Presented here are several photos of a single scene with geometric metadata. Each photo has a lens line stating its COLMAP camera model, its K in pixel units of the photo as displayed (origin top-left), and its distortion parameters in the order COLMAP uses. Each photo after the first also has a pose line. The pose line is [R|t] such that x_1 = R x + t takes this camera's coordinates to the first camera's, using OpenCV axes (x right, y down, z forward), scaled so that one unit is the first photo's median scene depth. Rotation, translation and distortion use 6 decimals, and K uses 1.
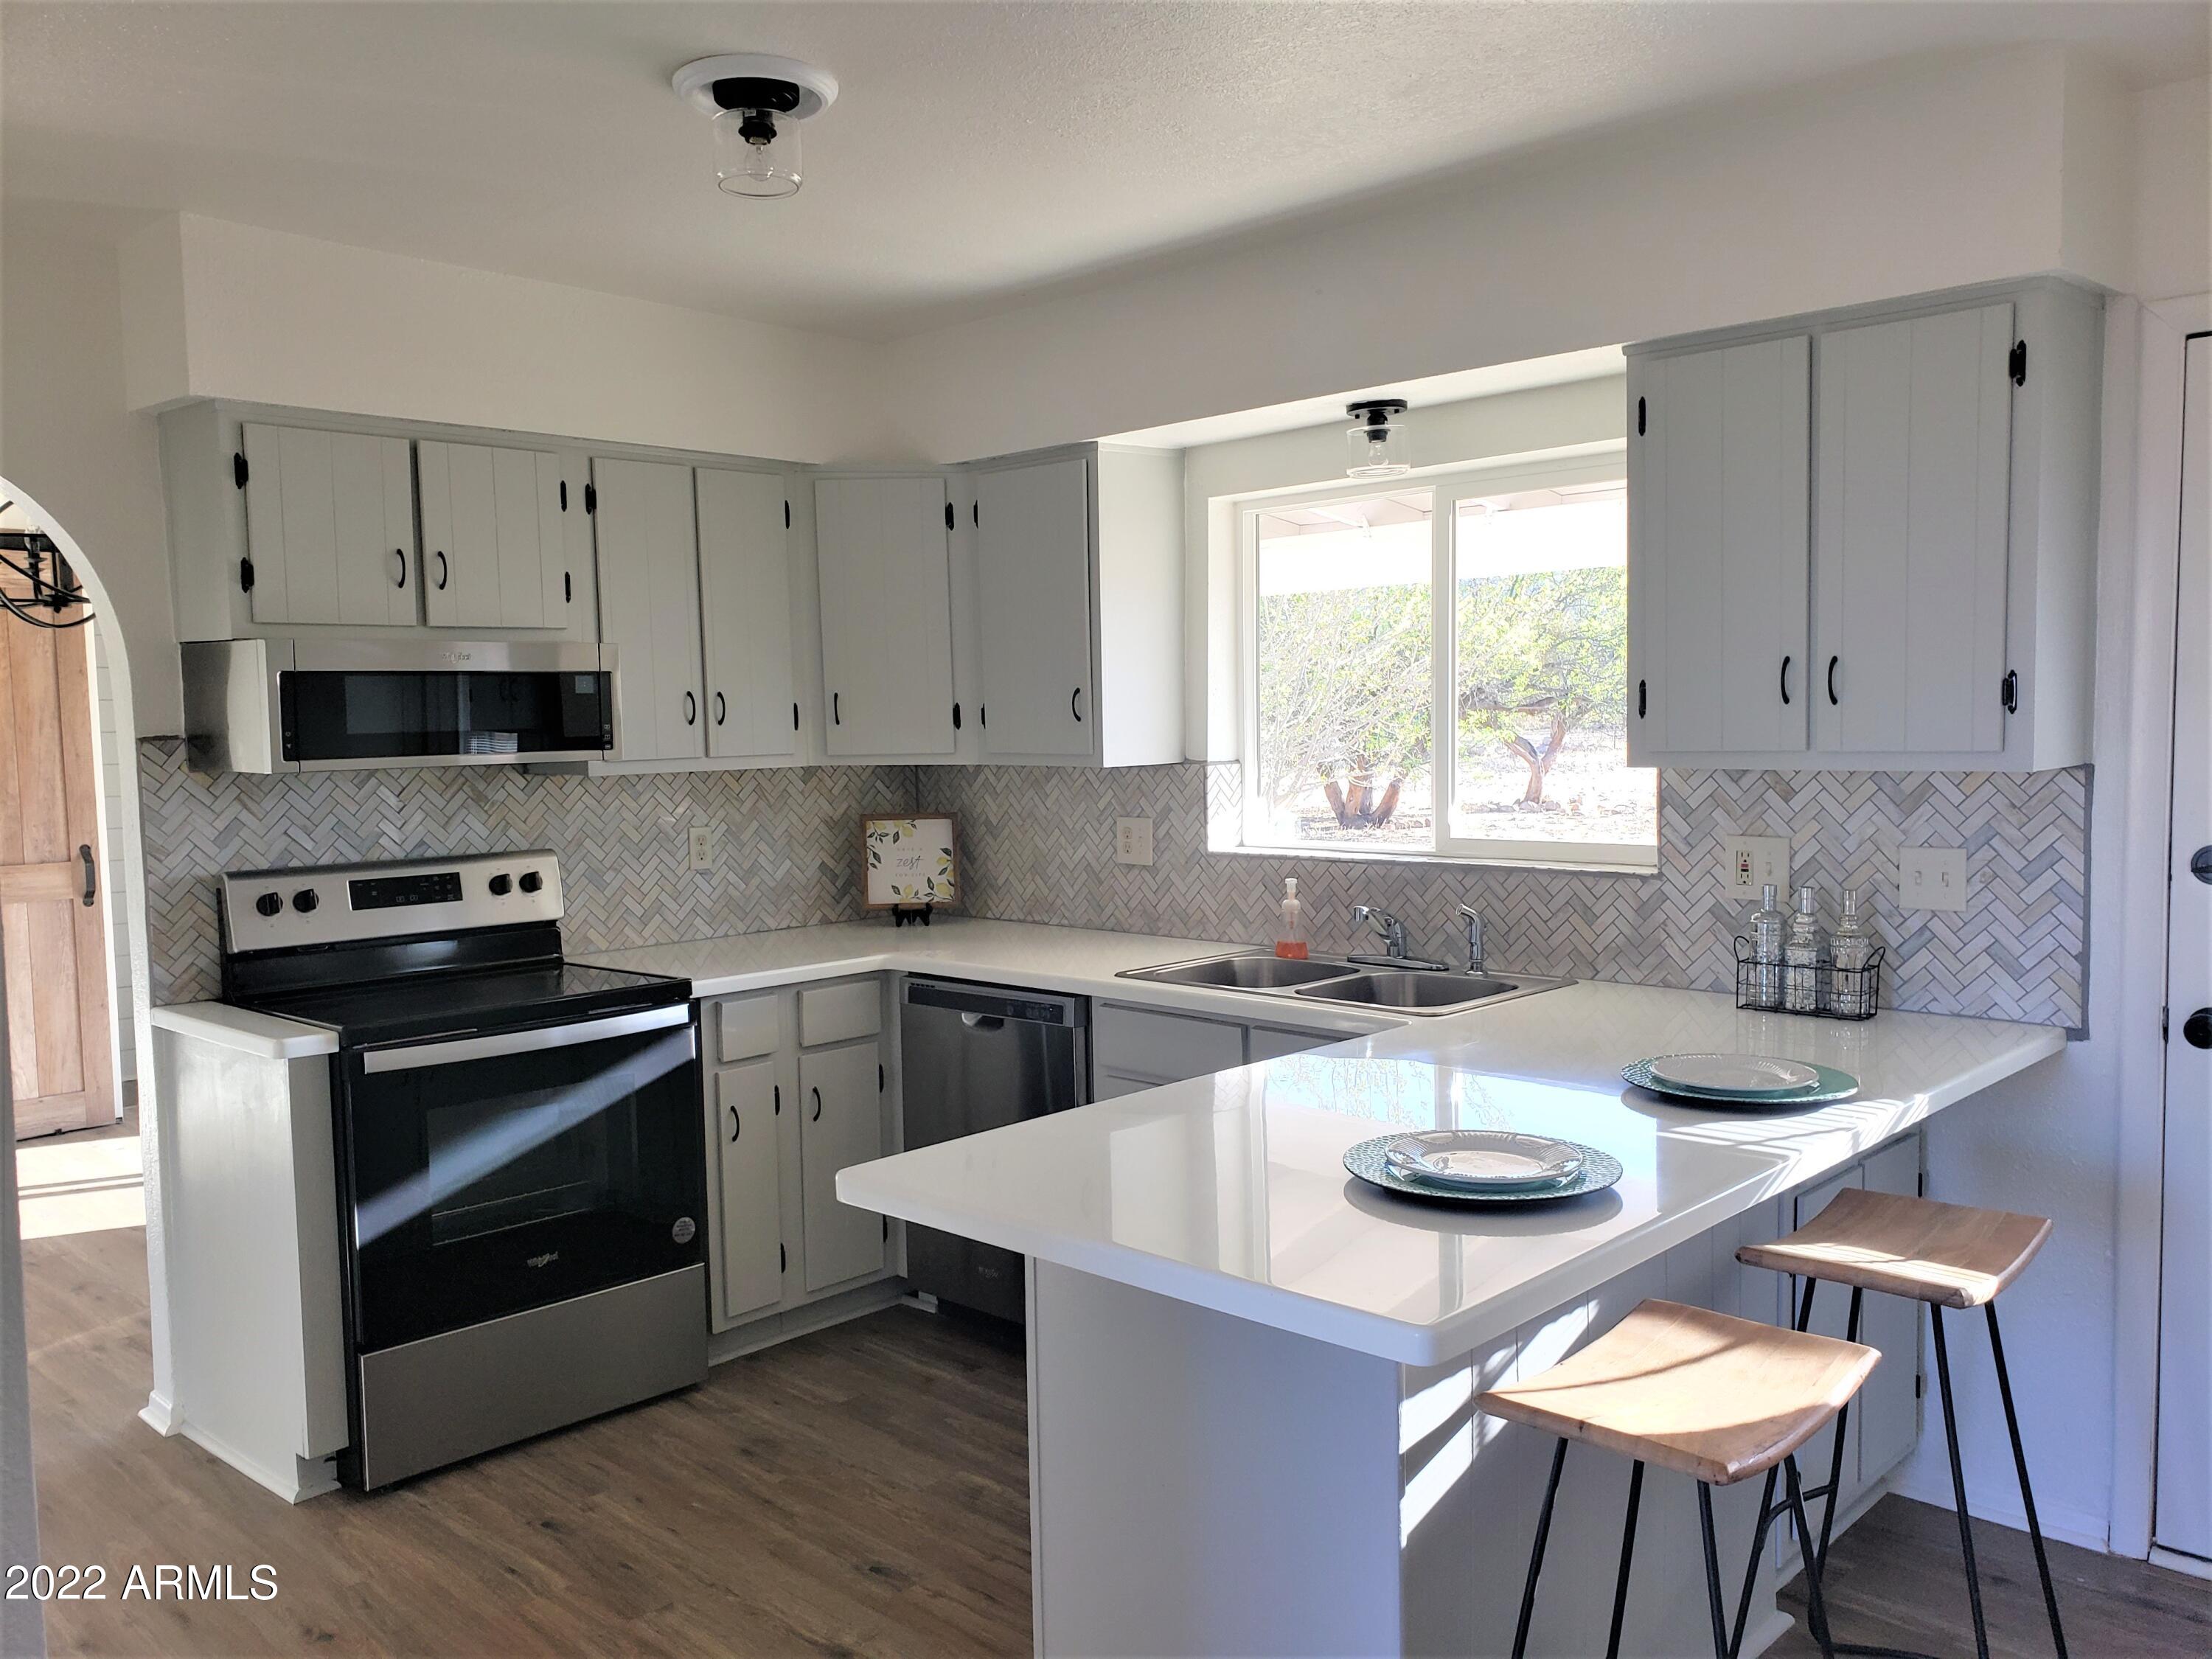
lens RADIAL K [[1729.5, 0, 1106.0], [0, 1729.5, 829.5], [0, 0, 1]] dist [-0.026783, -0.003566]
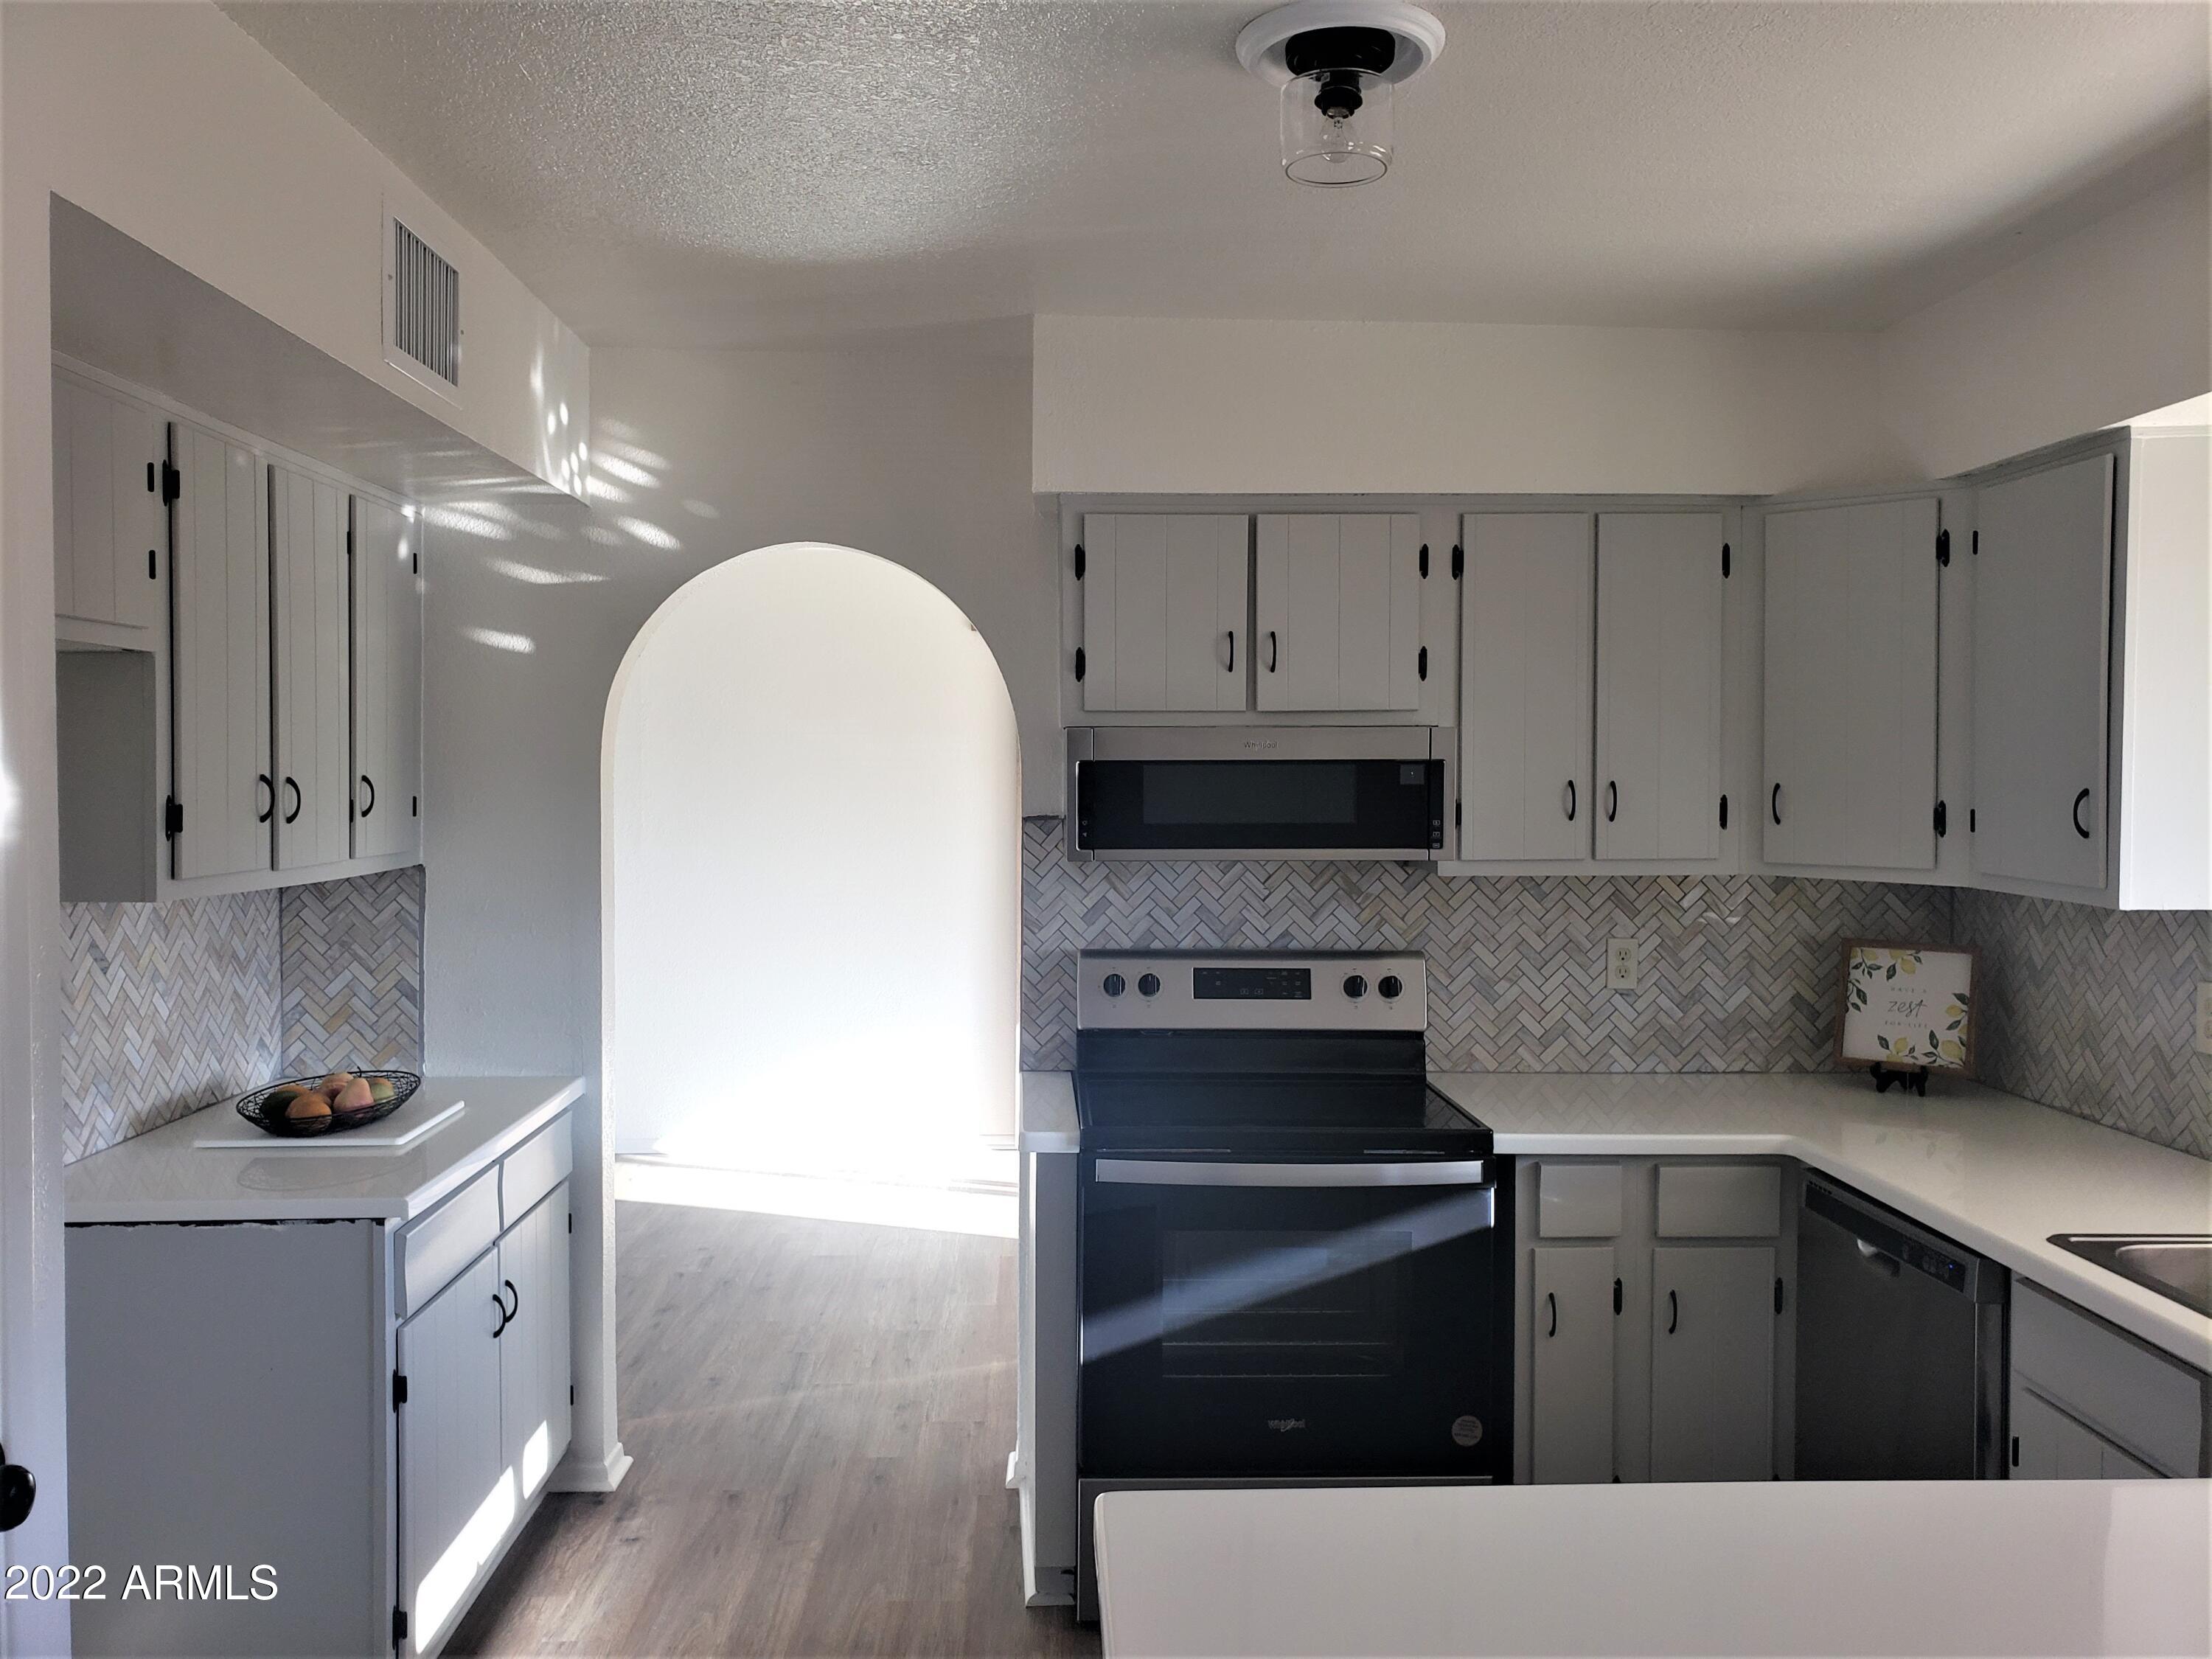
lens RADIAL K [[1694.3, 0, 1018.6], [0, 1694.3, 775.6], [0, 0, 1]] dist [-0.004017, -0.007328]
pose [[0.689452, 0.019560, -0.724067, 0.169202], [-0.061126, 0.997641, -0.031253, -0.039551], [0.721748, 0.065807, 0.689021, 0.234977]]
